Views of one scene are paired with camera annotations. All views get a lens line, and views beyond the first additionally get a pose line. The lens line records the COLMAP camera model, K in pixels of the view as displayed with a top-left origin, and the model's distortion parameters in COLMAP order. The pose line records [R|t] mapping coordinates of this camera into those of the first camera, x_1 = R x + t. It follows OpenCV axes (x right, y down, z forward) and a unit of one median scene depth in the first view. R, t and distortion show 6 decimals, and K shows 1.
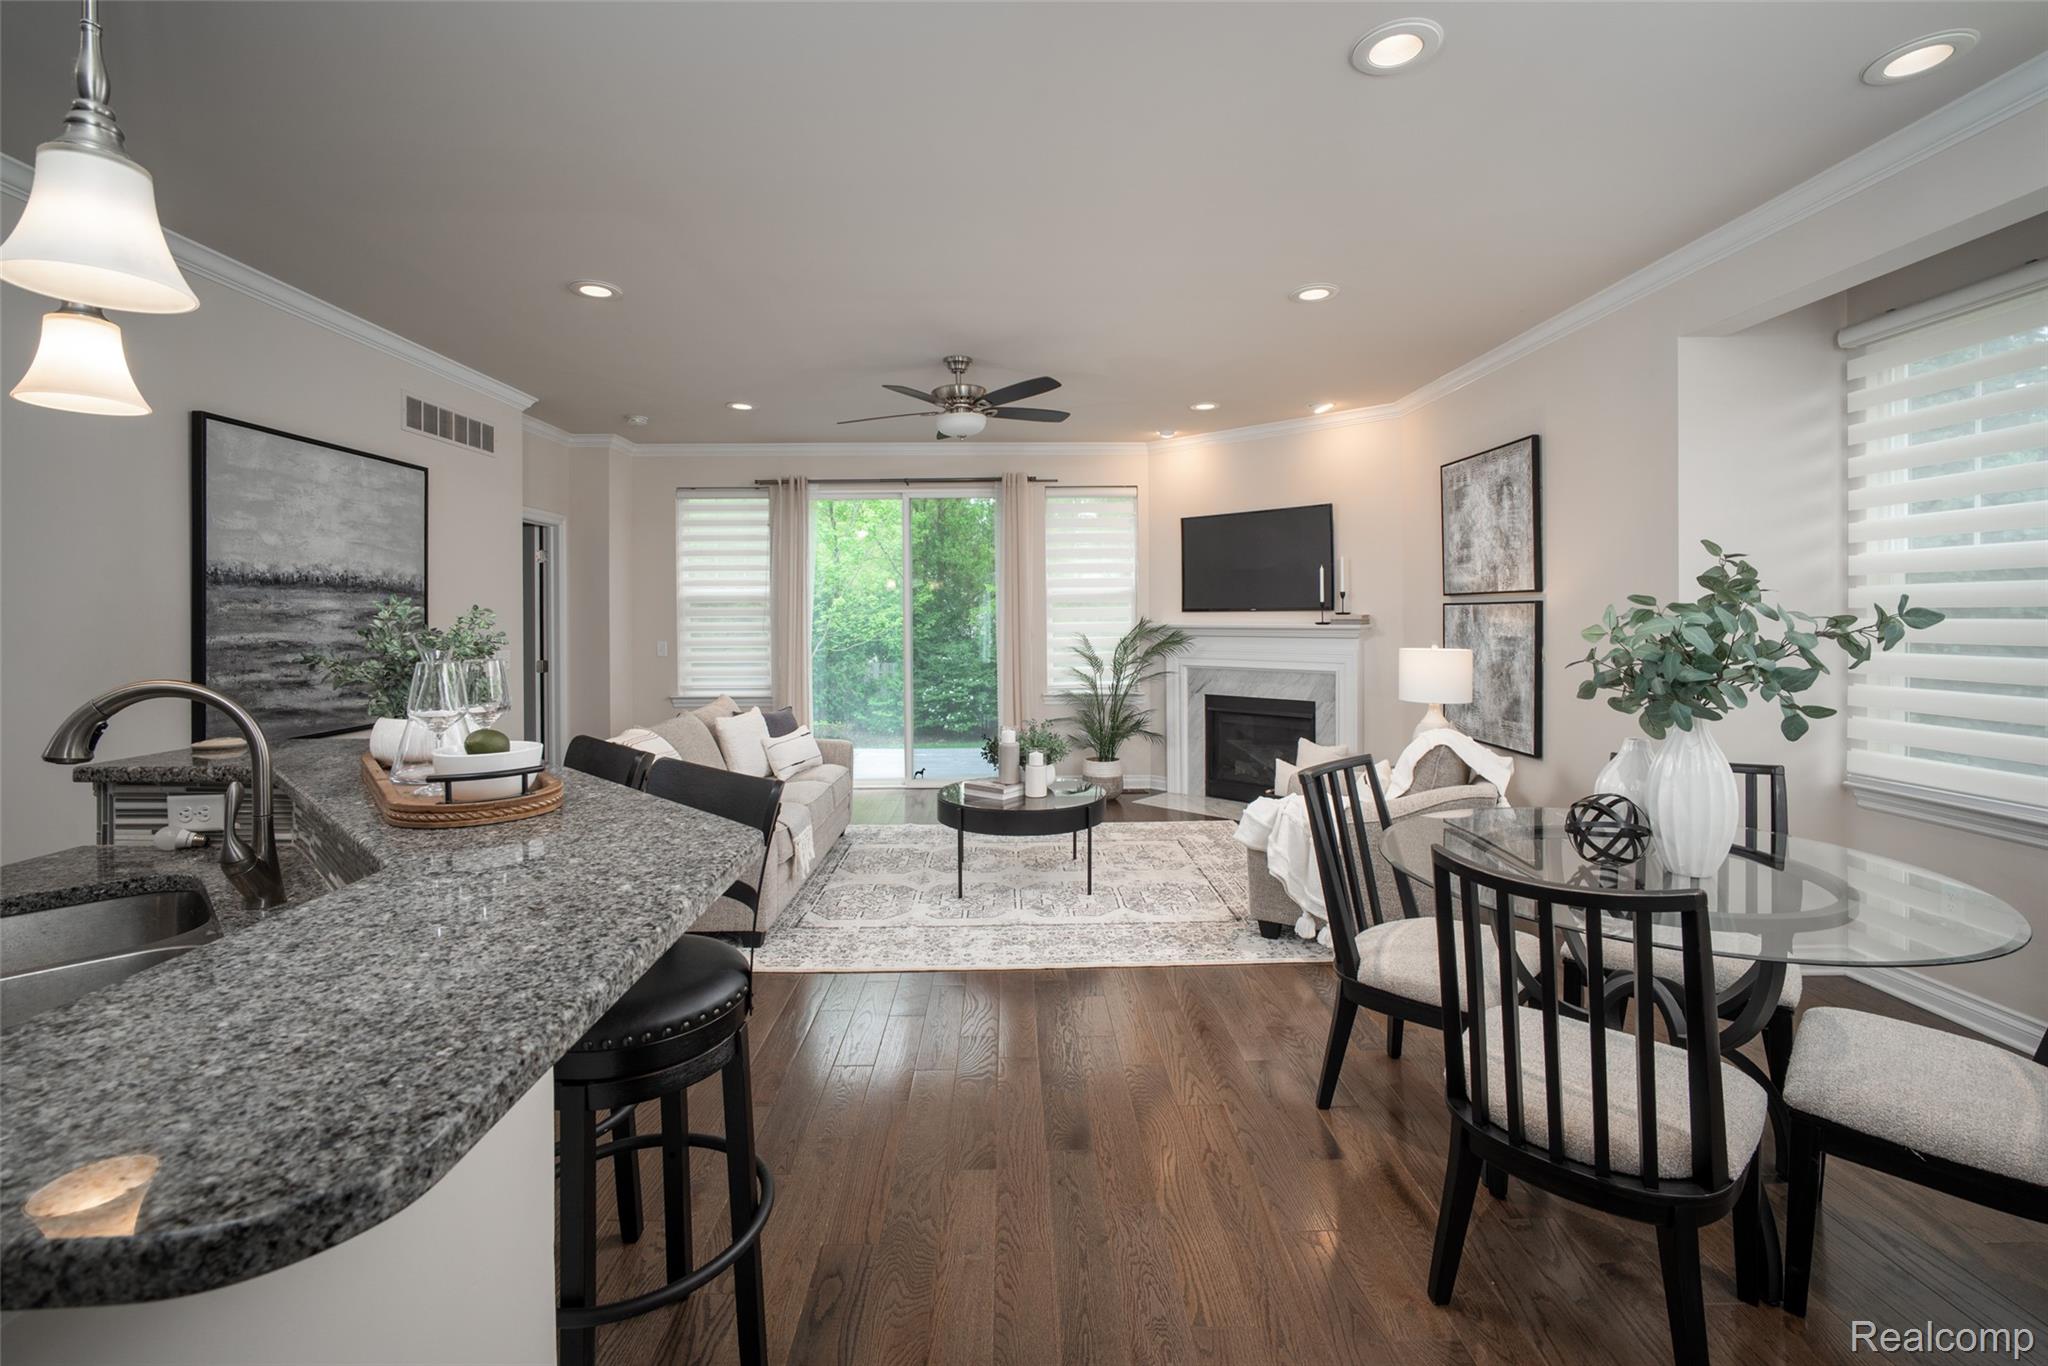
lens RADIAL K [[867.2, 0, 999.7], [0, 867.2, 620.1], [0, 0, 1]] dist [-0.025423, 0.008213]
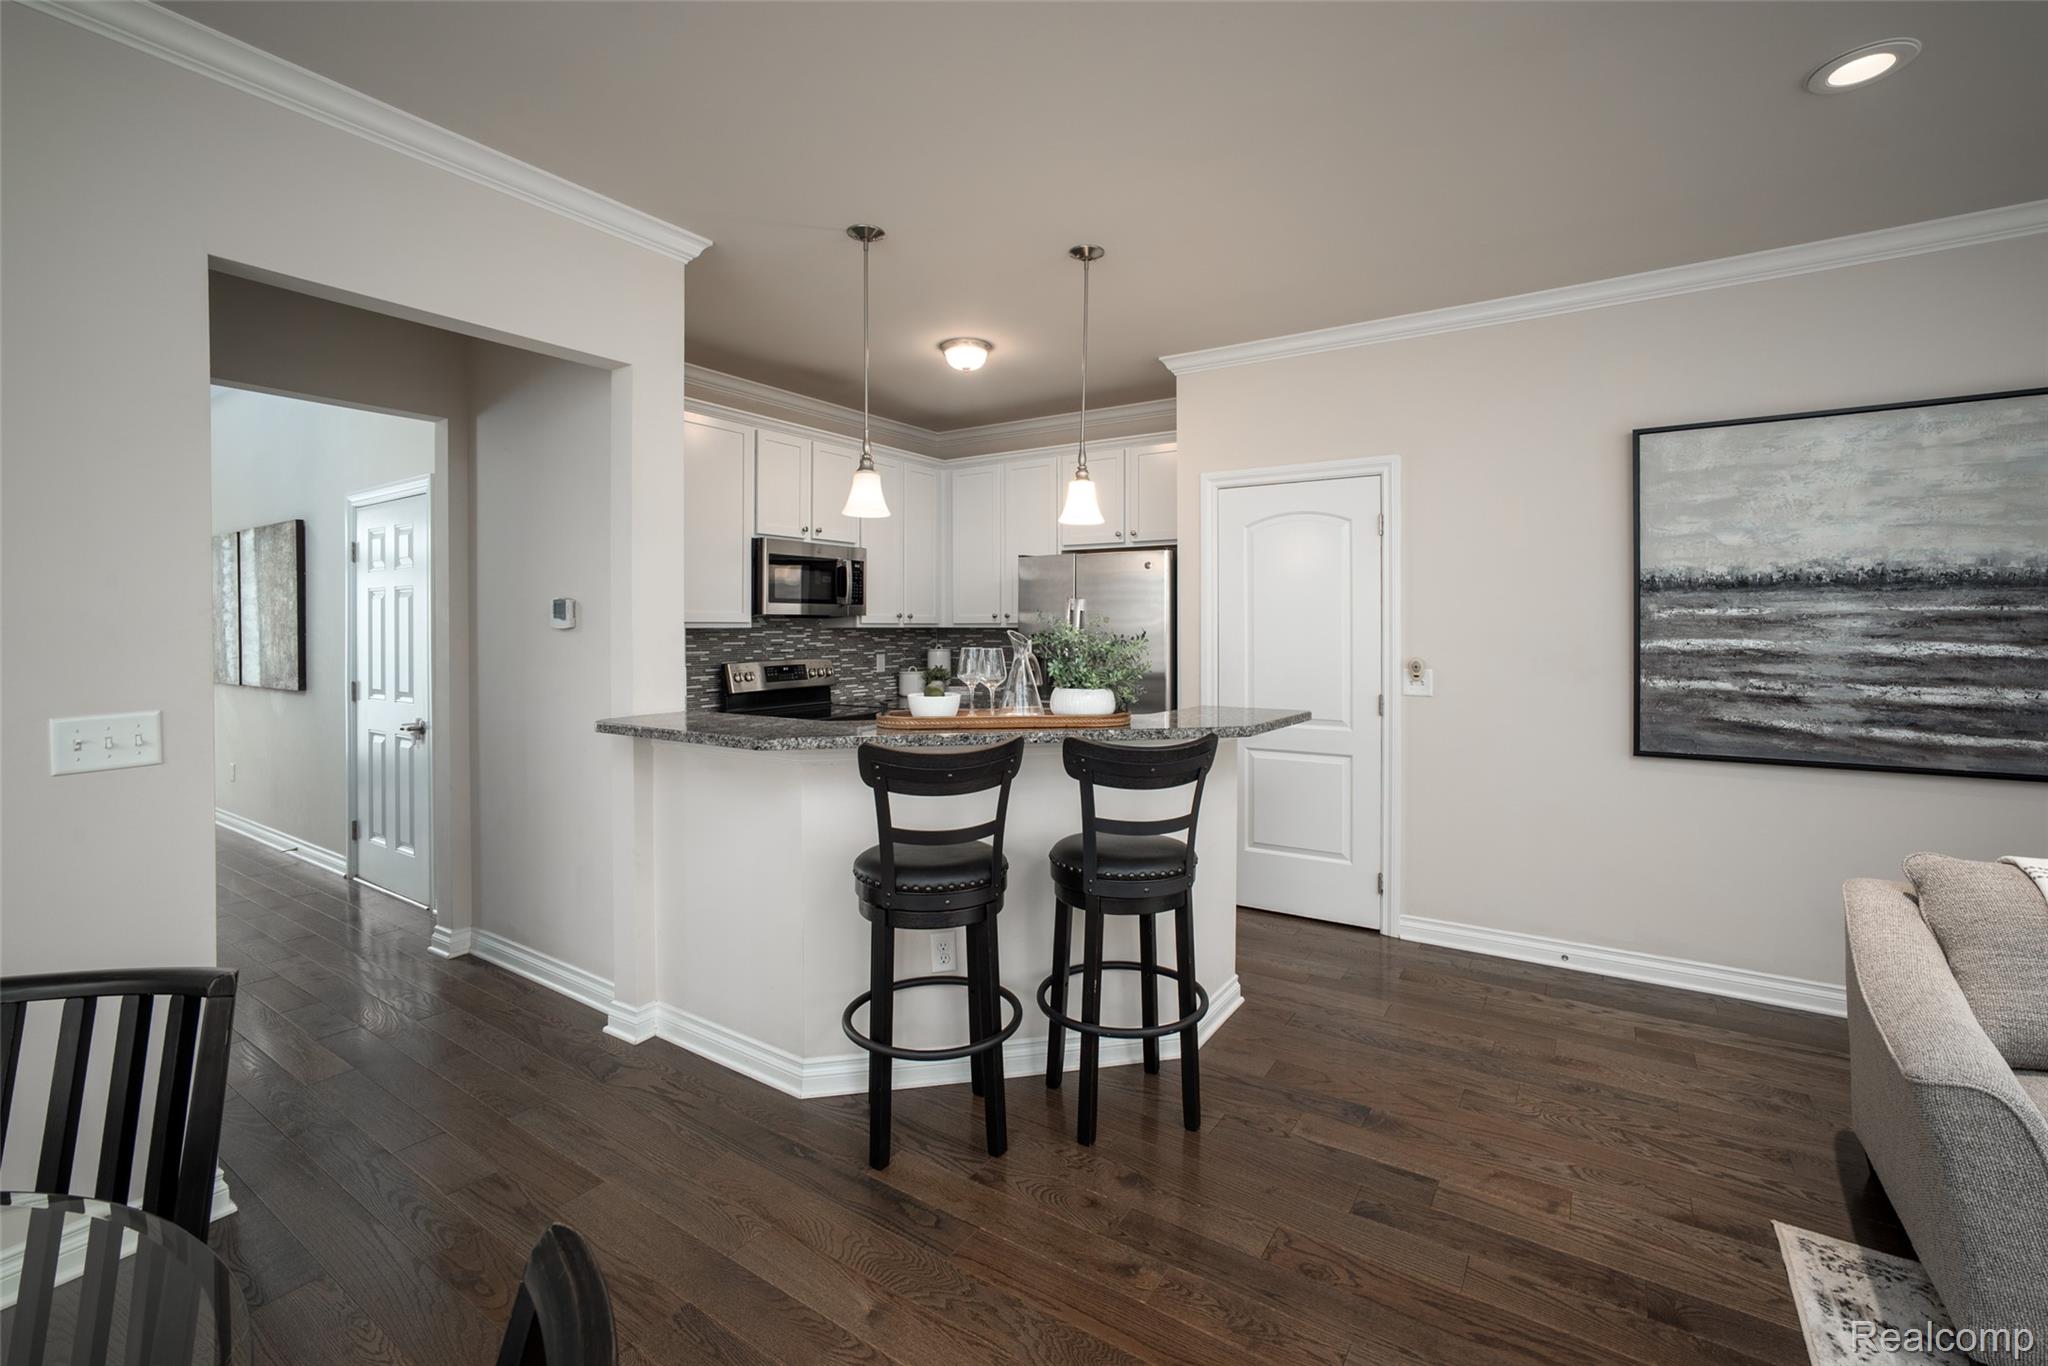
lens RADIAL K [[867.2, 0, 1012.7], [0, 867.2, 629.1], [0, 0, 1]] dist [-0.025423, 0.008213]
pose [[-0.557009, 0.001757, -0.830504, 0.231456], [-0.003472, 0.999984, 0.004444, 0.001269], [0.830499, 0.005359, -0.556994, 0.564232]]
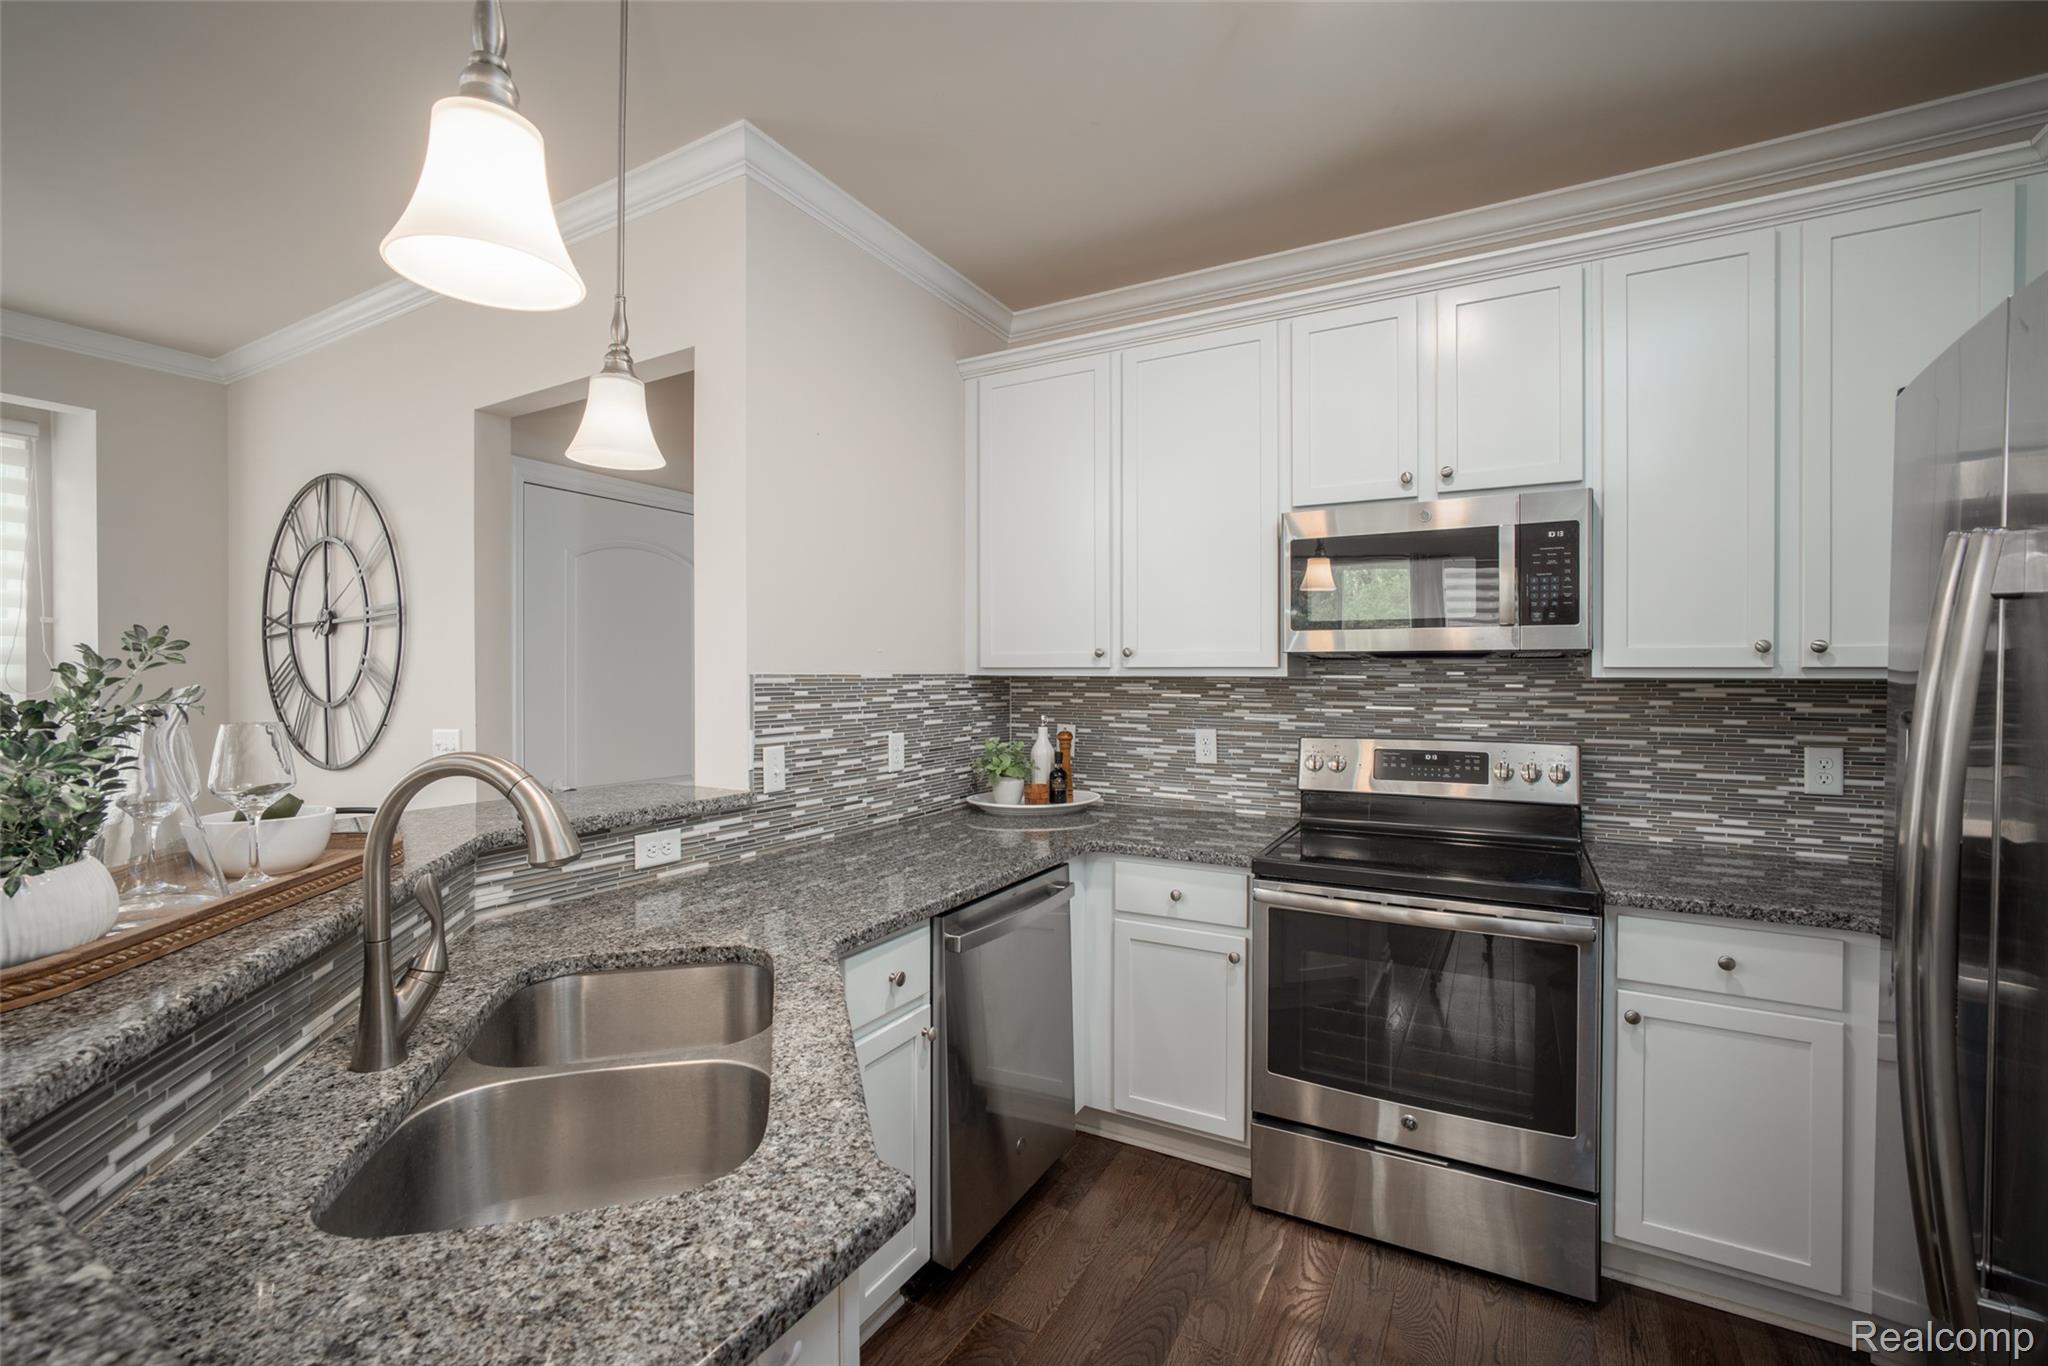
lens RADIAL K [[867.2, 0, 1028.9], [0, 867.2, 670.8], [0, 0, 1]] dist [-0.025423, 0.008213]
pose [[-0.866320, 0.001666, 0.499486, -0.460678], [0.002070, 0.999998, 0.000254, 0.000369], [-0.499485, 0.001254, -0.866322, 0.367239]]
